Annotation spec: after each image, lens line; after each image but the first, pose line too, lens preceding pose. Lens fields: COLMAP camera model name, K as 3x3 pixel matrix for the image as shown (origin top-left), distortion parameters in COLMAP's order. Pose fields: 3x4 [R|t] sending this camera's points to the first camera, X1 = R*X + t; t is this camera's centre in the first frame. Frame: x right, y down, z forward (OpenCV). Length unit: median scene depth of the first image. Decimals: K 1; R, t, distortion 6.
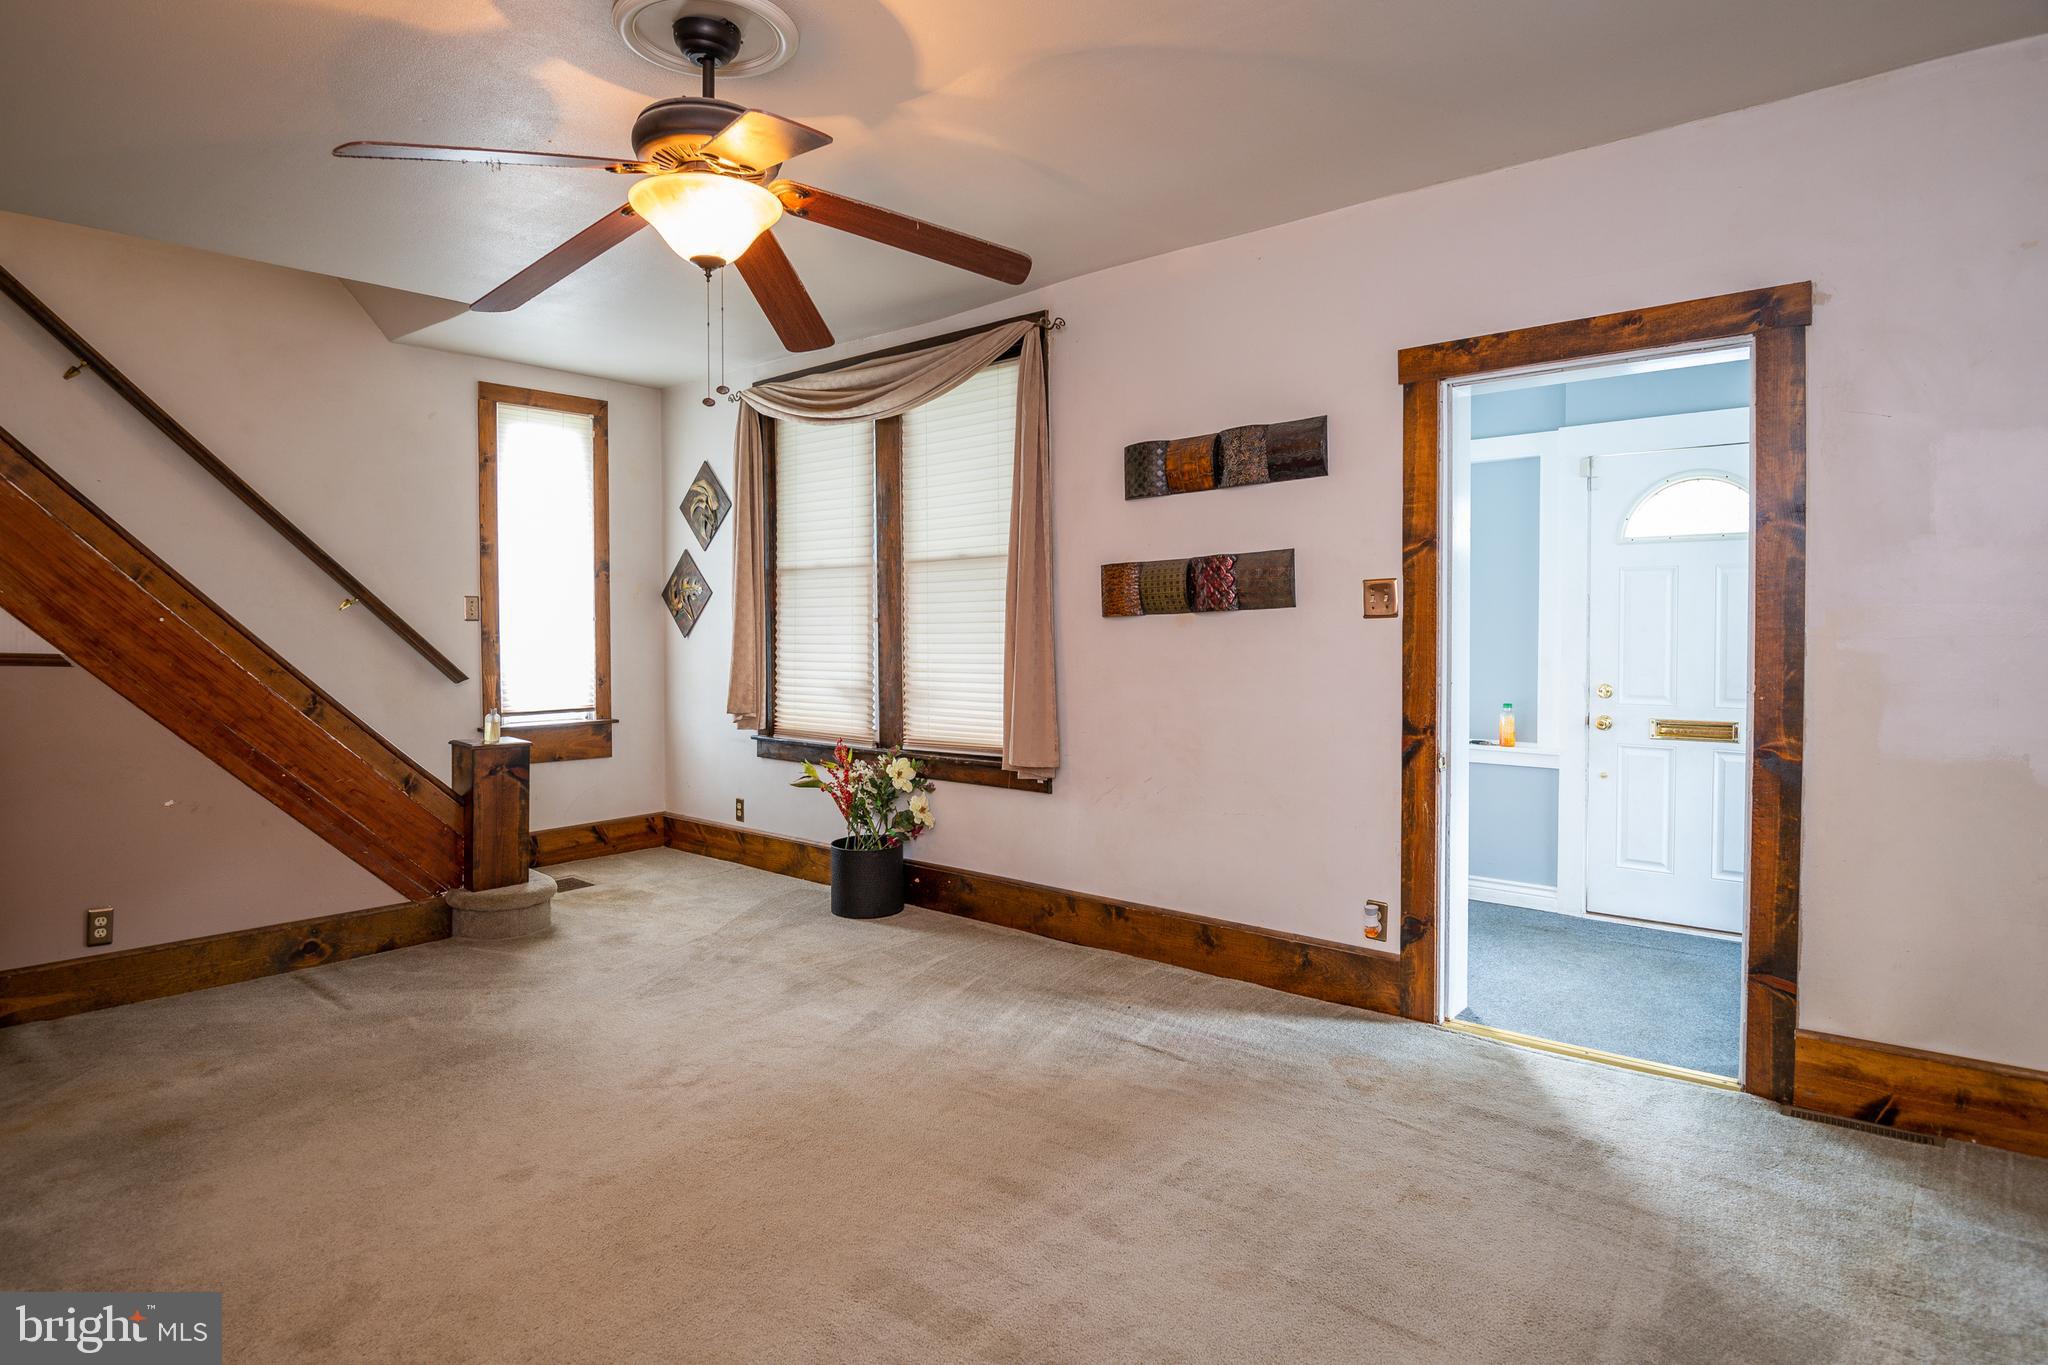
lens RADIAL K [[1094.1, 0, 1018.6], [0, 1094.1, 652.3], [0, 0, 1]] dist [-0.022484, -0.001013]
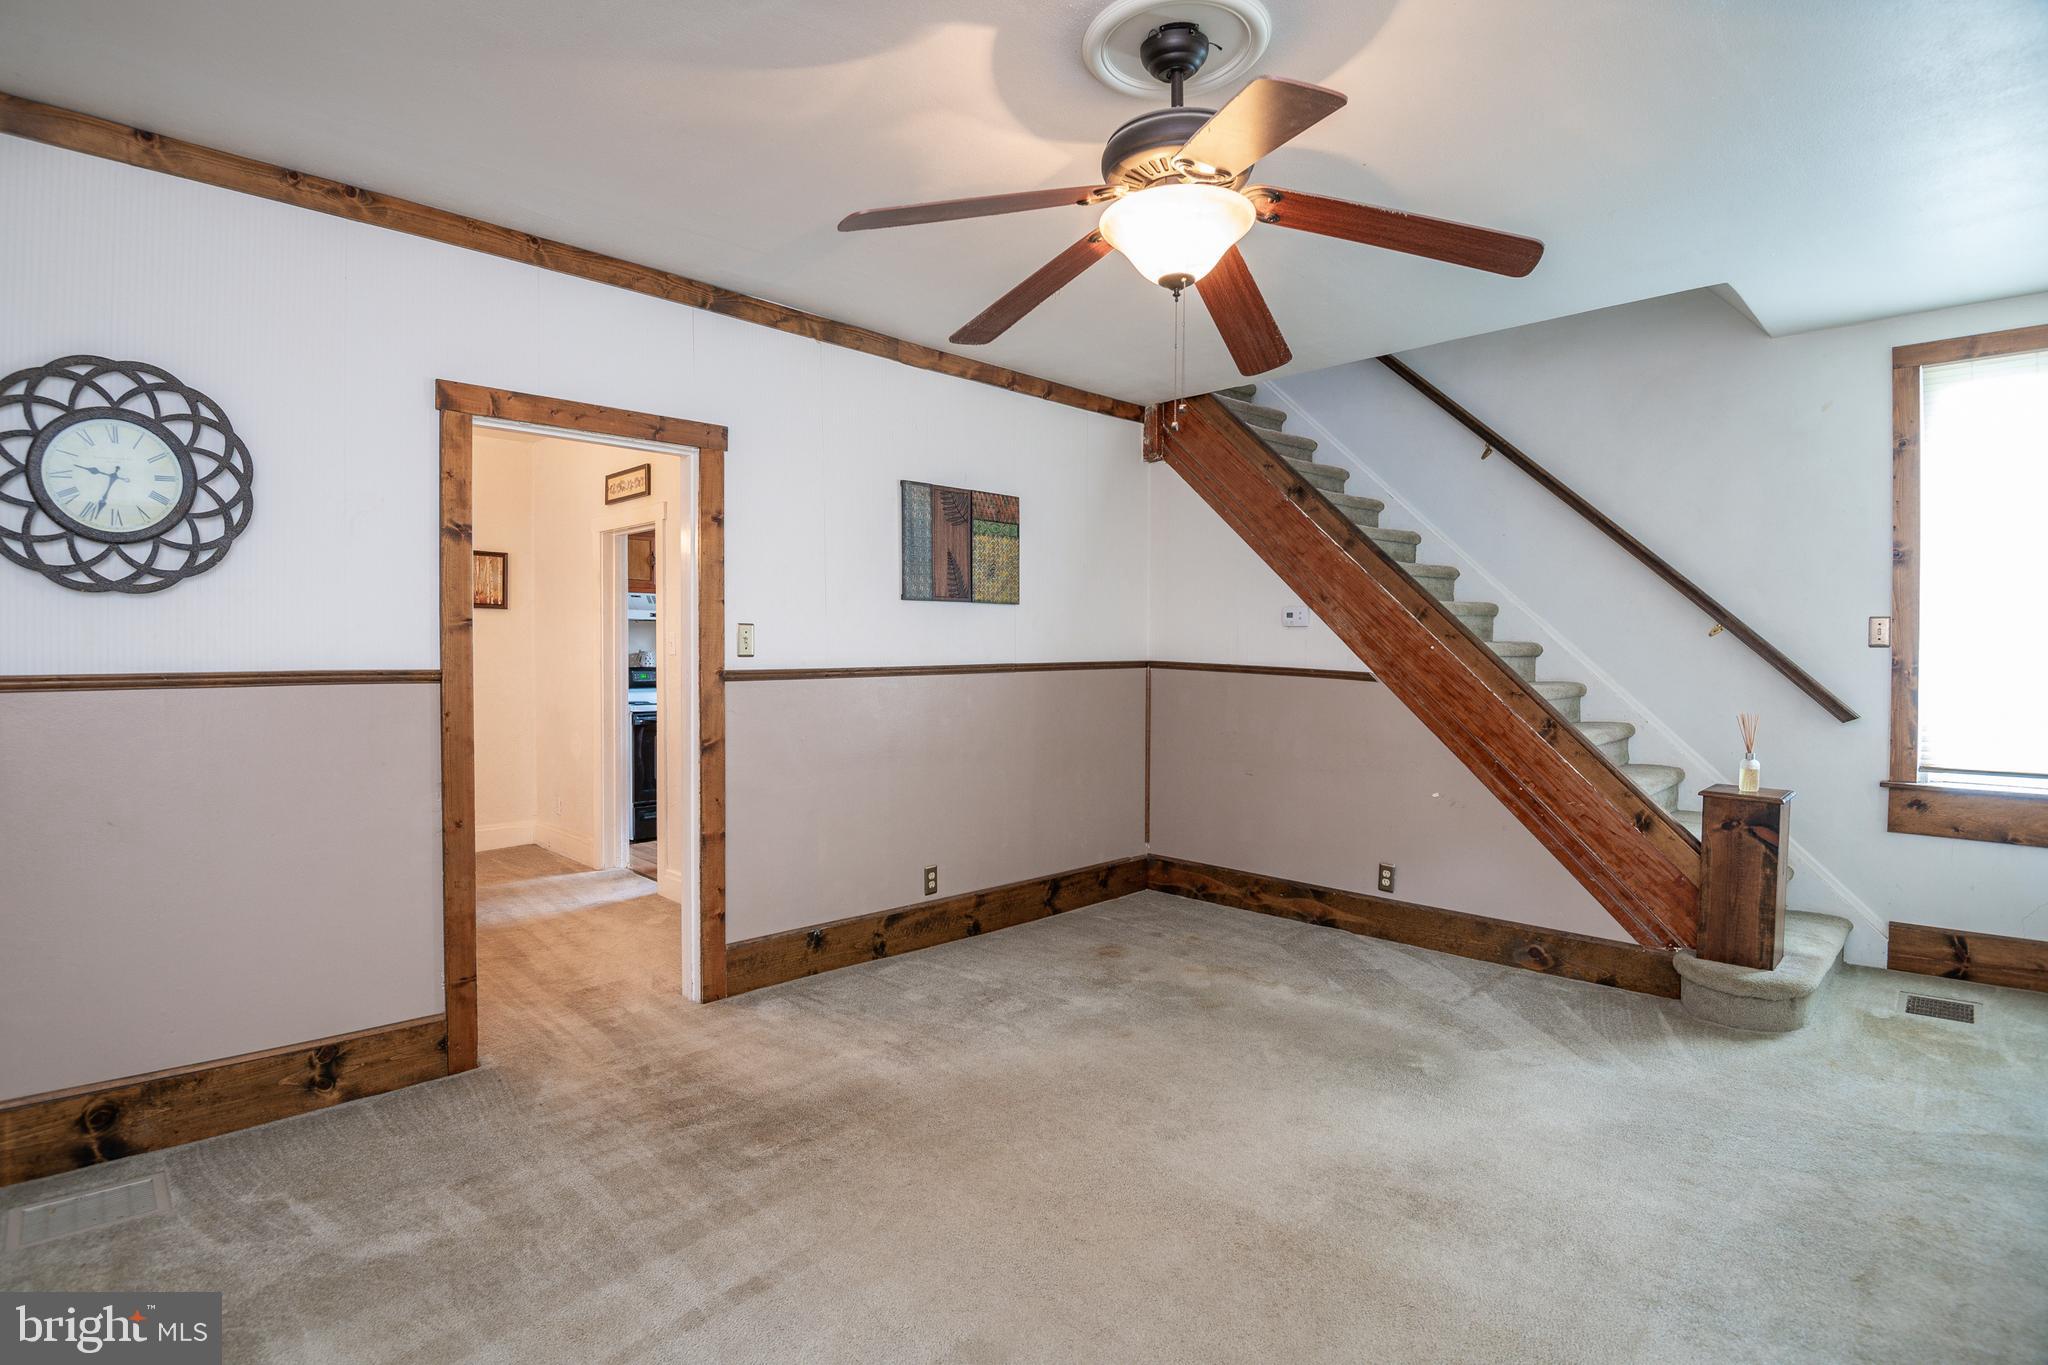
lens RADIAL K [[994.3, 0, 1004.1], [0, 994.3, 668.8], [0, 0, 1]] dist [0.000665, -0.022895]
pose [[-0.078992, 0.021876, -0.996635, 0.404307], [-0.025290, 0.999393, 0.023941, -0.021132], [0.996554, 0.027096, -0.078391, 0.610699]]
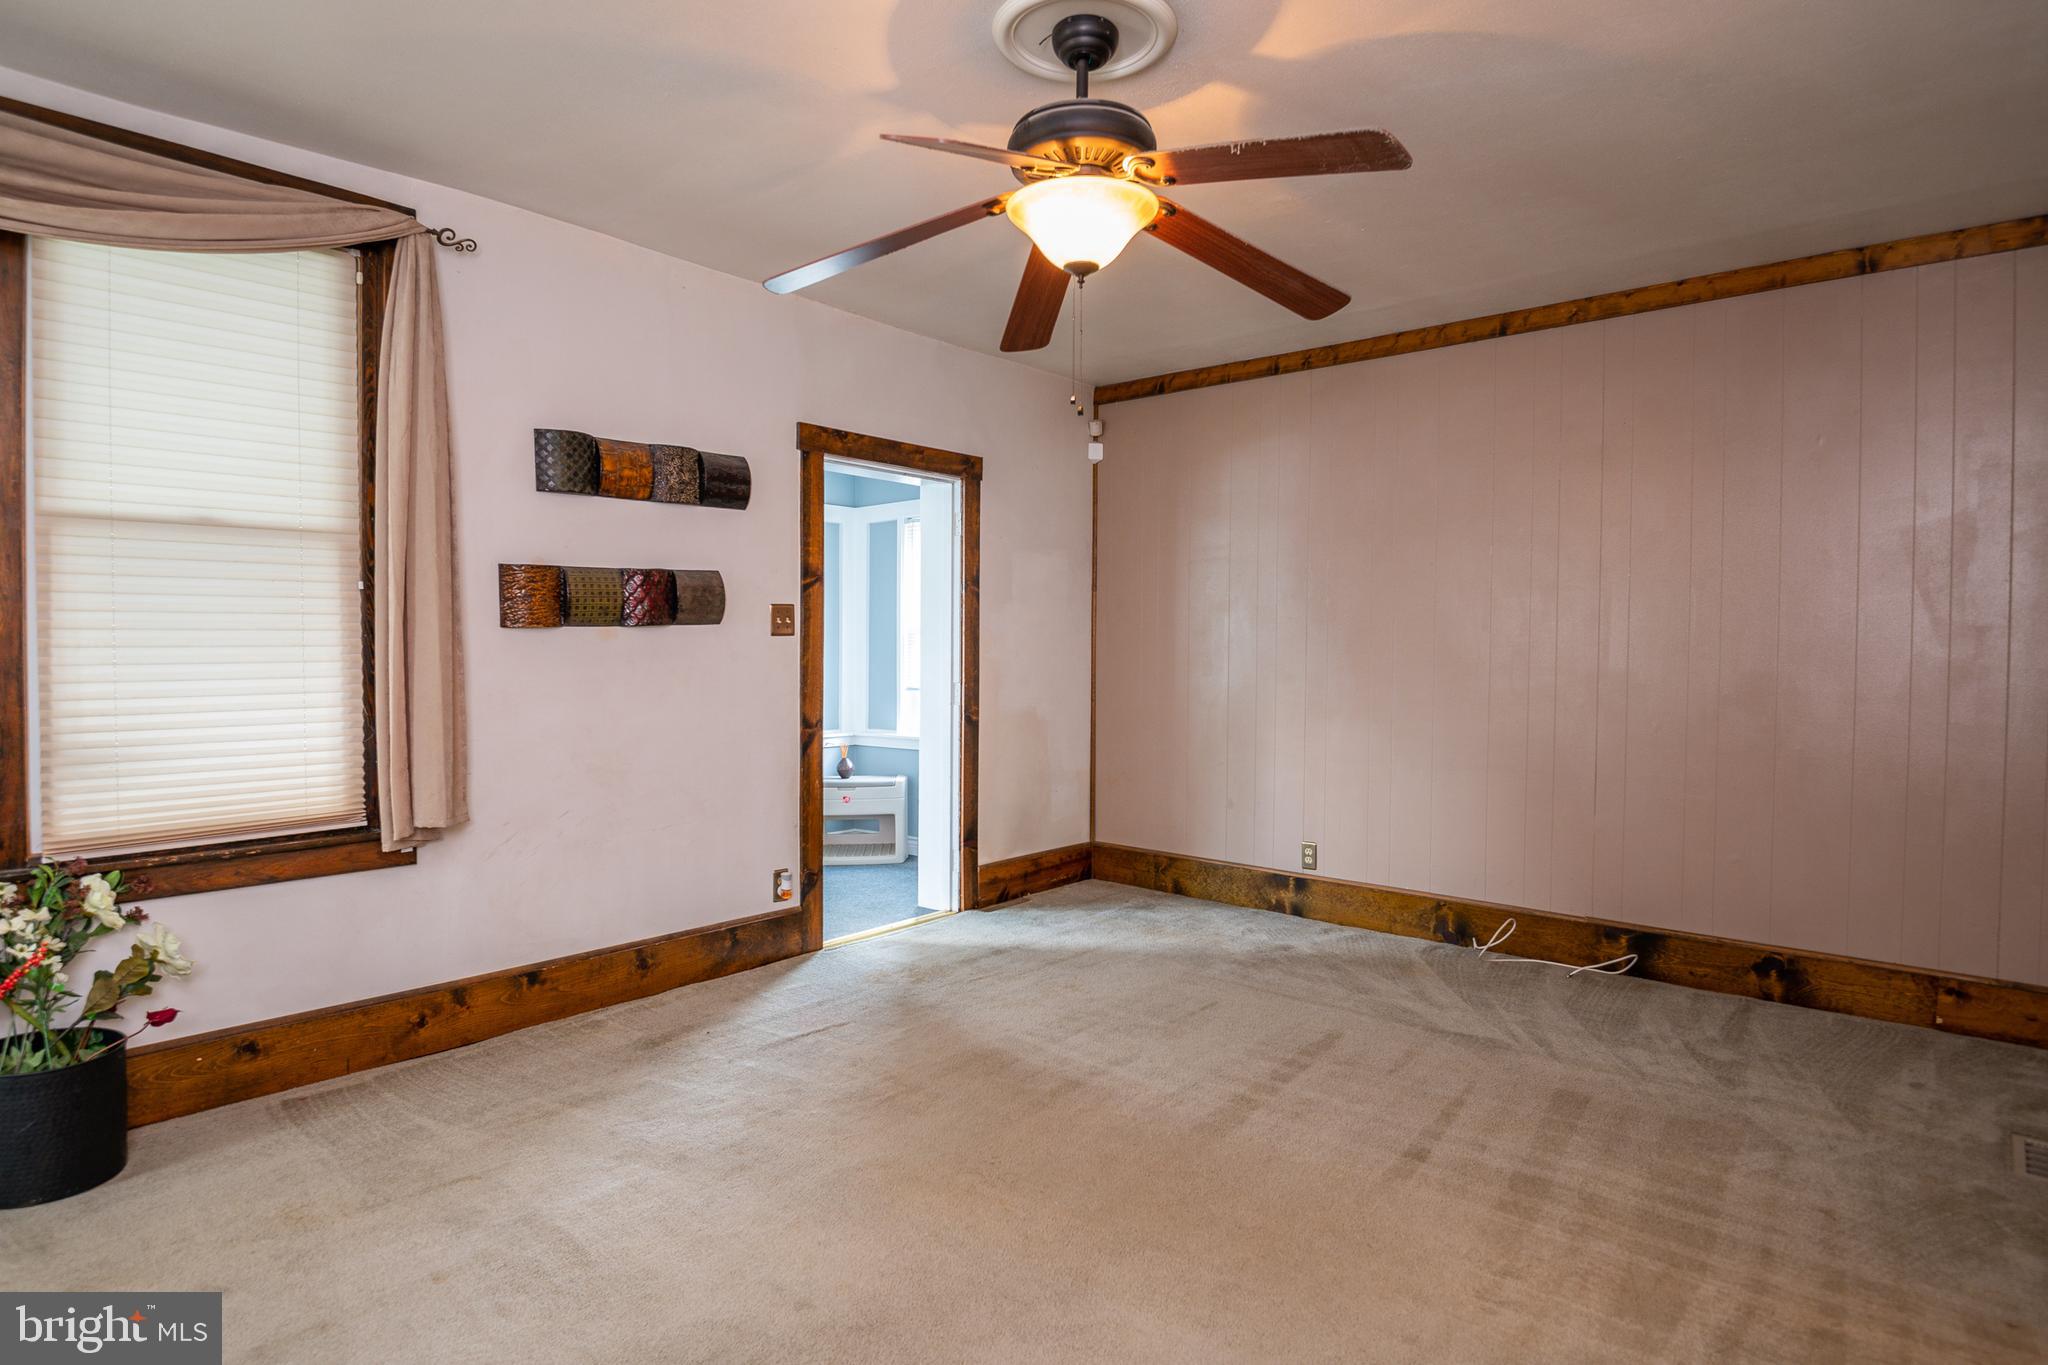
lens RADIAL K [[1099.1, 0, 1007.5], [0, 1099.1, 676.0], [0, 0, 1]] dist [0.014302, -0.032364]
pose [[0.000978, -0.021714, 0.999764, -0.850504], [0.017353, 0.999614, 0.021694, -0.008622], [-0.999849, 0.017328, 0.001355, 0.709203]]
